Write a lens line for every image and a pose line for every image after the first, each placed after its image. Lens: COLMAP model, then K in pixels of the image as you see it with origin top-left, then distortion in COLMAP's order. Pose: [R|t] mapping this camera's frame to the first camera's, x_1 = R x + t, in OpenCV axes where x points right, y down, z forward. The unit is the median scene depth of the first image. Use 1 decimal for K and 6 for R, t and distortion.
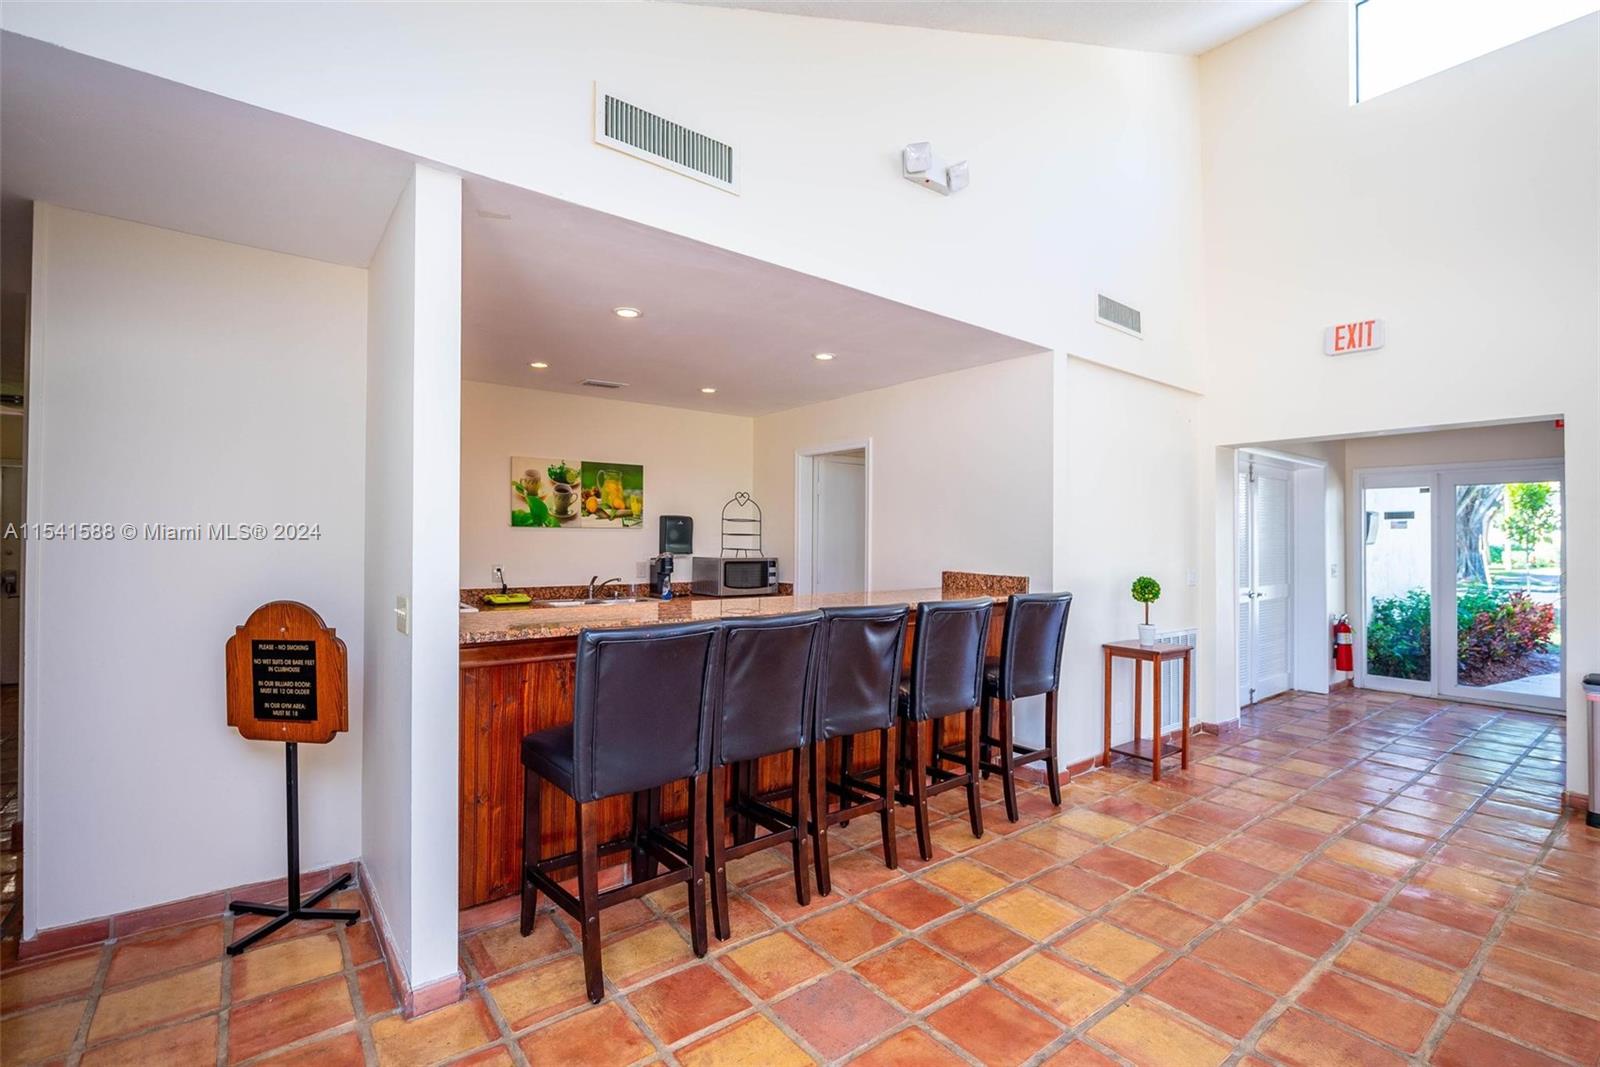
lens RADIAL K [[713.3, 0, 800.0], [0, 713.3, 533.5], [0, 0, 1]] dist [-0.004073, -0.000434]
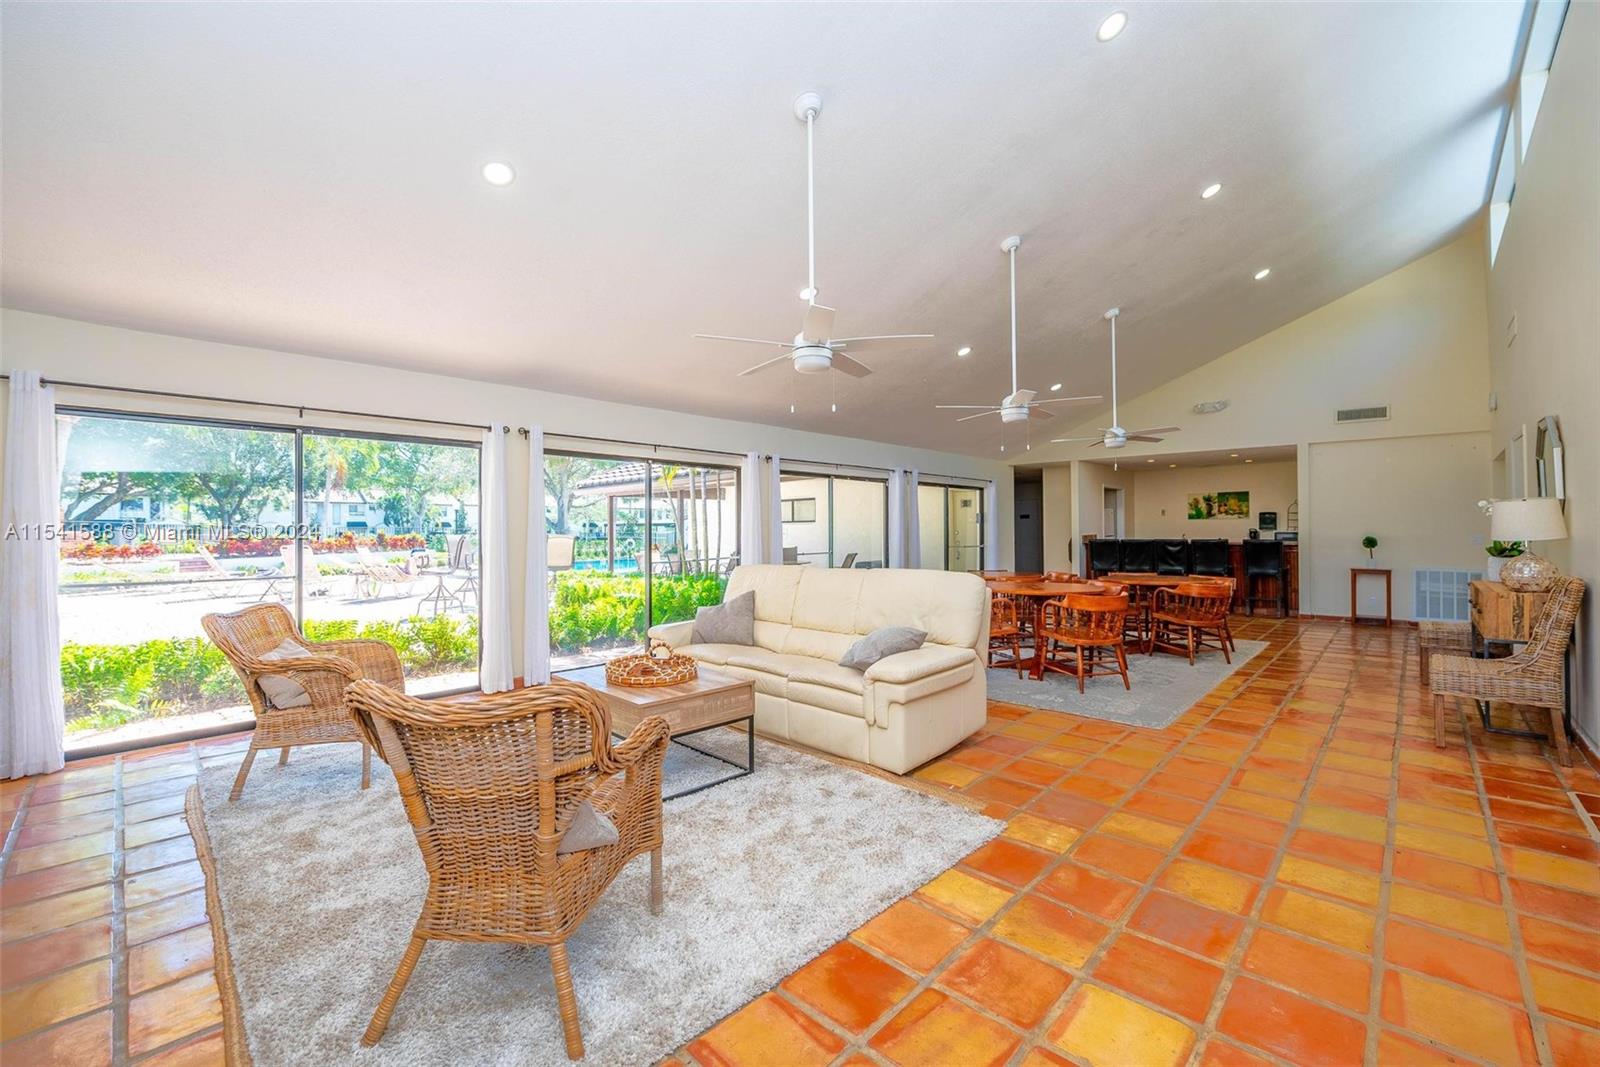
lens RADIAL K [[663.4, 0, 805.5], [0, 663.4, 519.0], [0, 0, 1]] dist [-0.002042, -0.000050]
pose [[0.148833, -0.022253, -0.988612, 1.840035], [0.016946, 0.999657, -0.019950, 0.014571], [0.988717, -0.013784, 0.149159, -0.810830]]
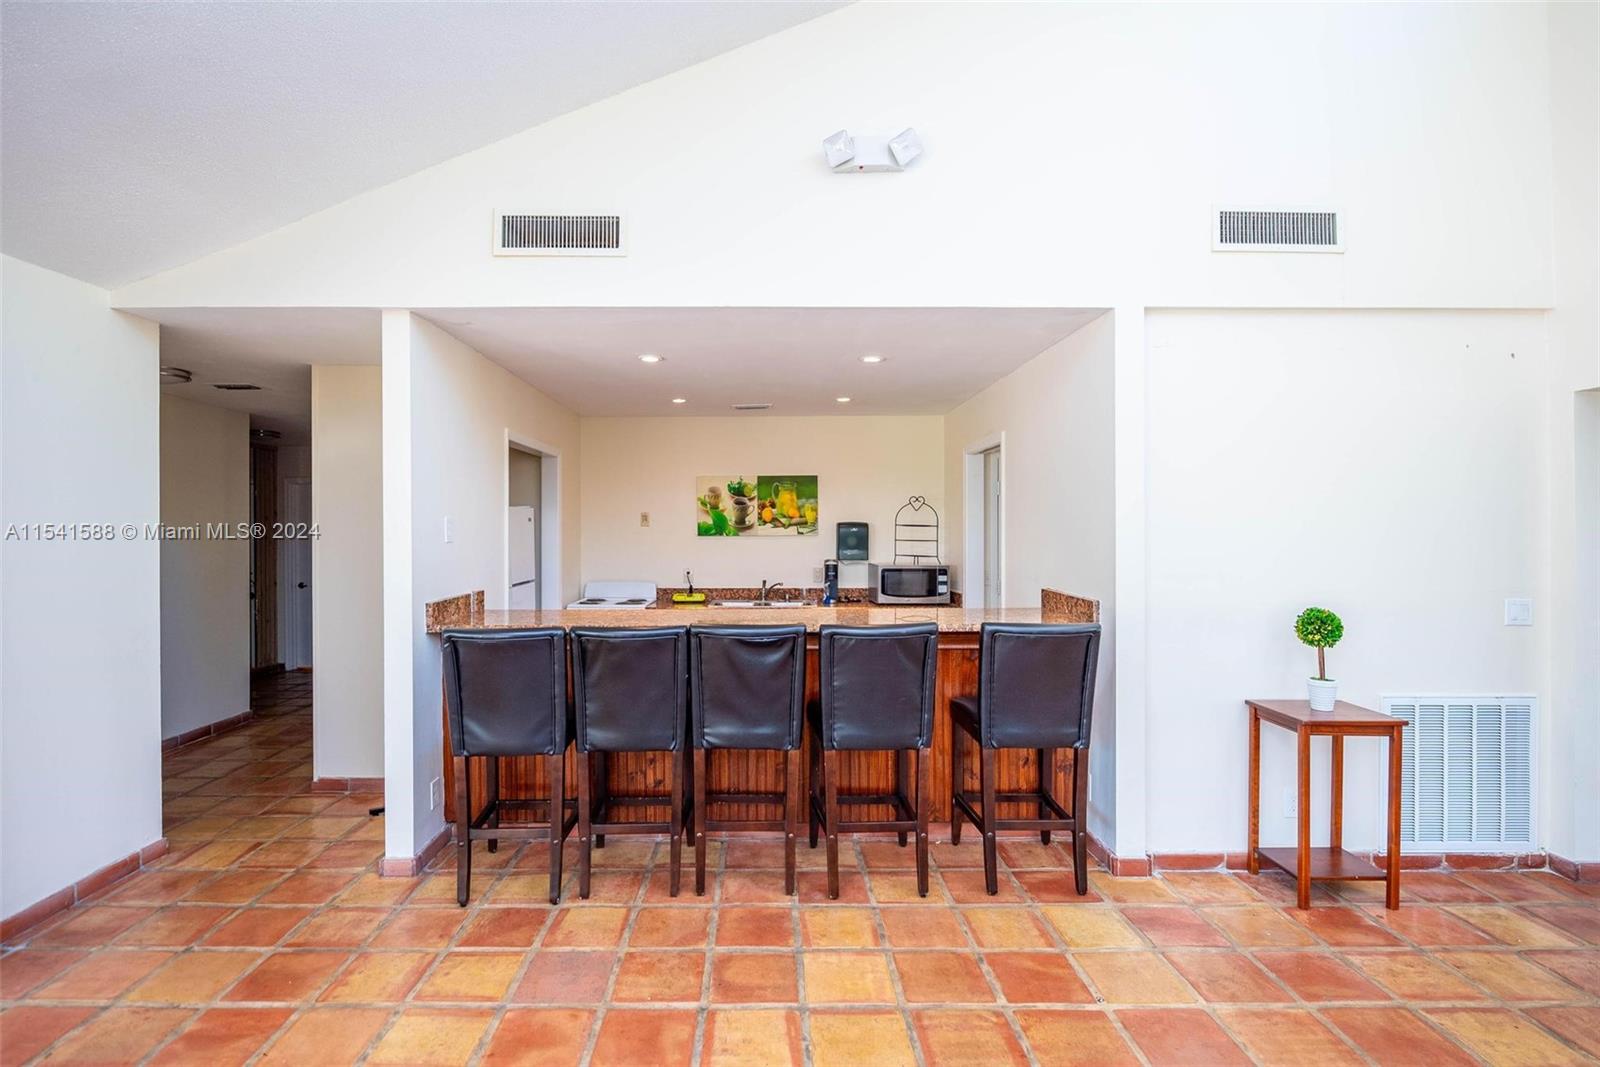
lens RADIAL K [[736.5, 0, 765.5], [0, 736.5, 529.3], [0, 0, 1]] dist [-0.004632, -0.000461]
pose [[0.788381, -0.012048, -0.615069, 0.419069], [0.015291, 0.999883, 0.000015, -0.018774], [0.614997, -0.009417, 0.788473, 0.106185]]
